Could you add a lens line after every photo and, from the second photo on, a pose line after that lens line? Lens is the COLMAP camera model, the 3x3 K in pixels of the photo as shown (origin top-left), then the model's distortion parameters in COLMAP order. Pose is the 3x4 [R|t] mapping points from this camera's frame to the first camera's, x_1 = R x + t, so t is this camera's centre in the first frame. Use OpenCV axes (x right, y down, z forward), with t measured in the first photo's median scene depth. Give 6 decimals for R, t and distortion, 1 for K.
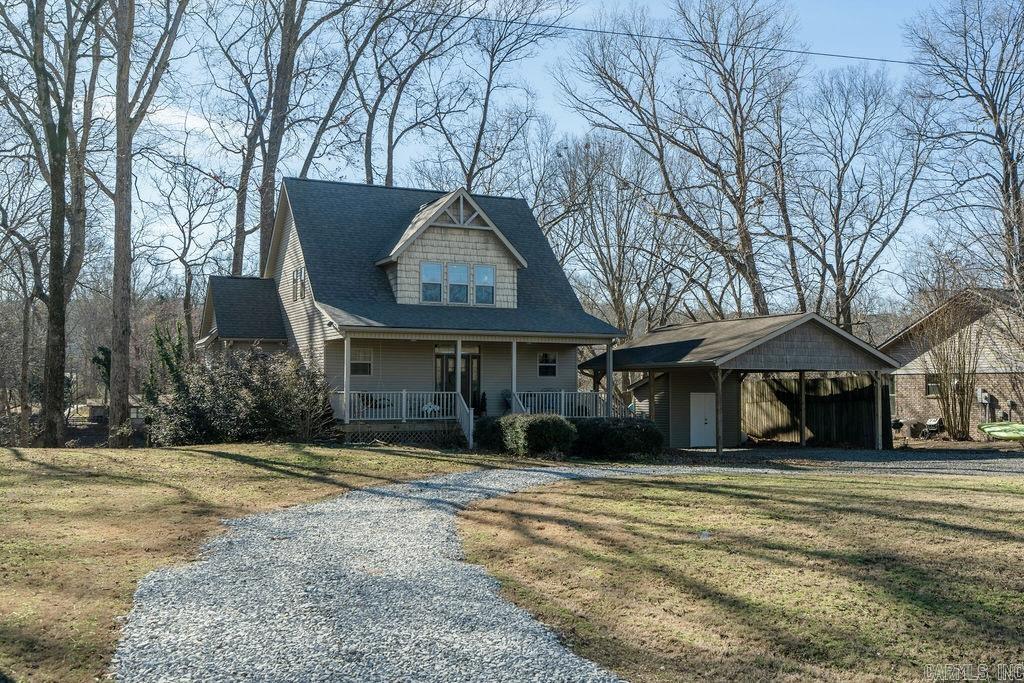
lens RADIAL K [[979.2, 0, 512.0], [0, 979.2, 341.5], [0, 0, 1]] dist [-0.020951, 0.005888]
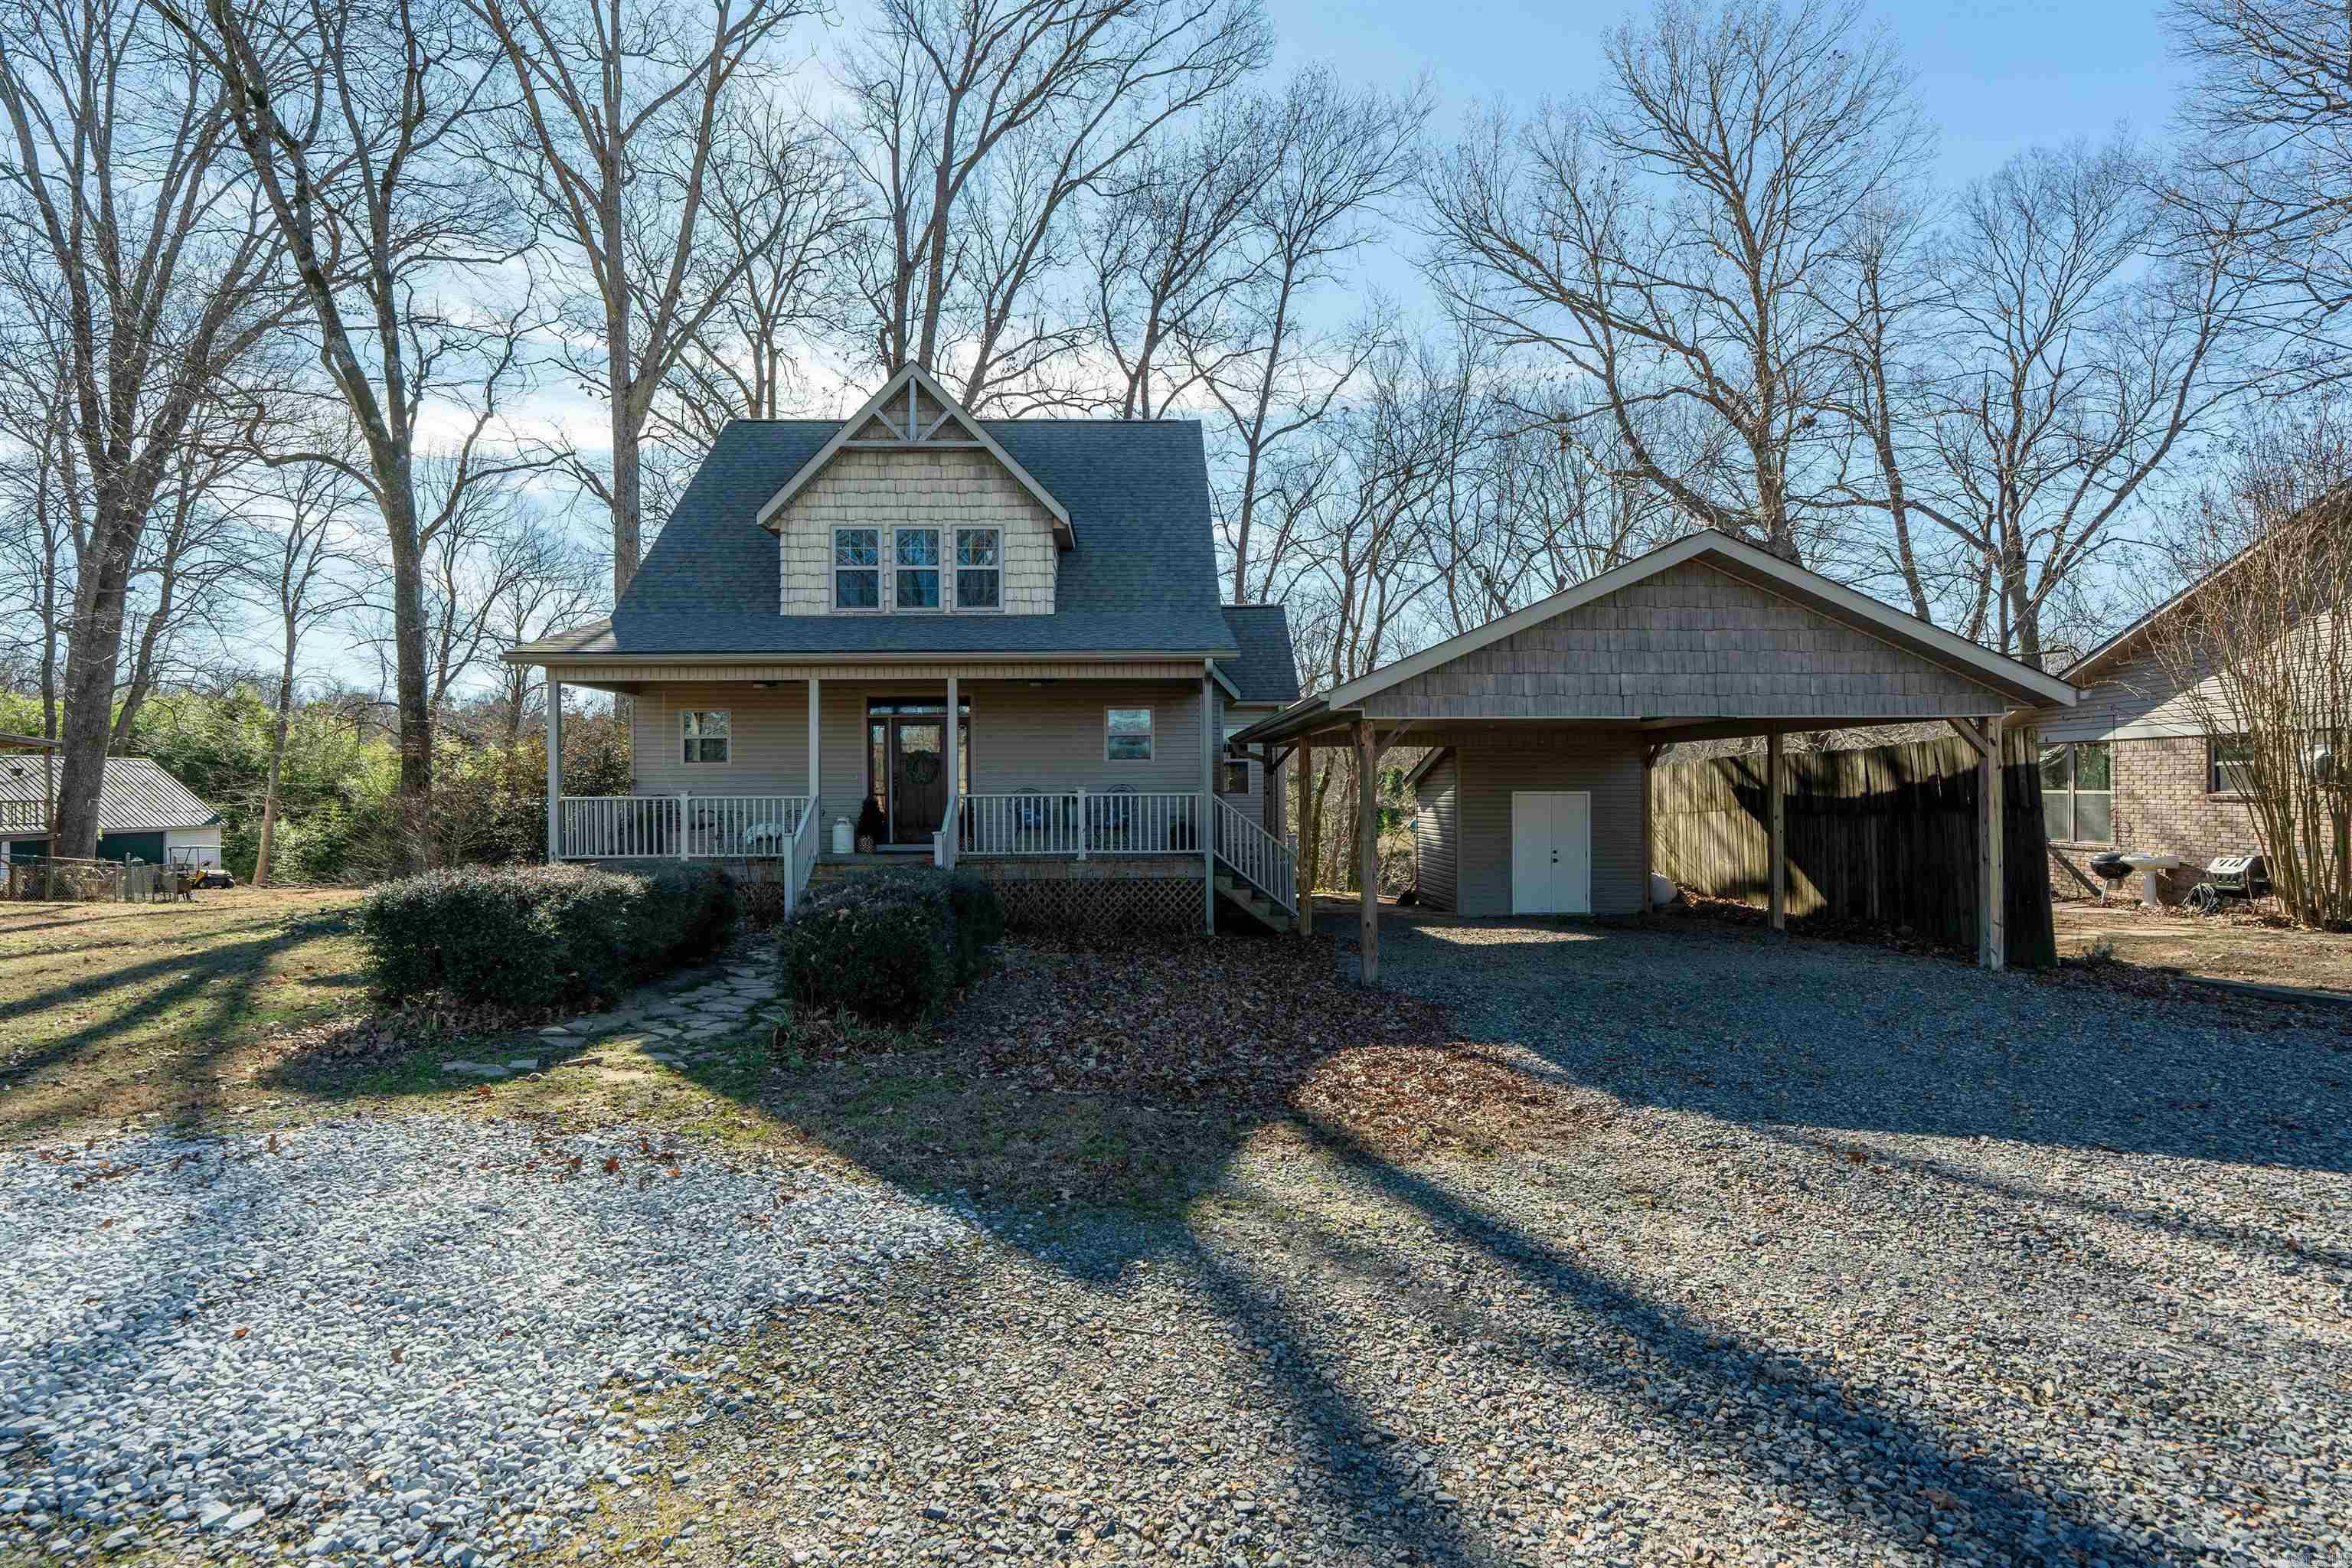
lens RADIAL K [[1050.3, 0, 1176.0], [0, 1050.3, 784.0], [0, 0, 1]] dist [-0.001767, 0.000972]
pose [[0.923197, -0.011916, -0.384142, 0.213685], [0.028600, 0.998878, 0.037748, 0.025354], [0.383261, -0.045836, 0.922502, 0.477489]]
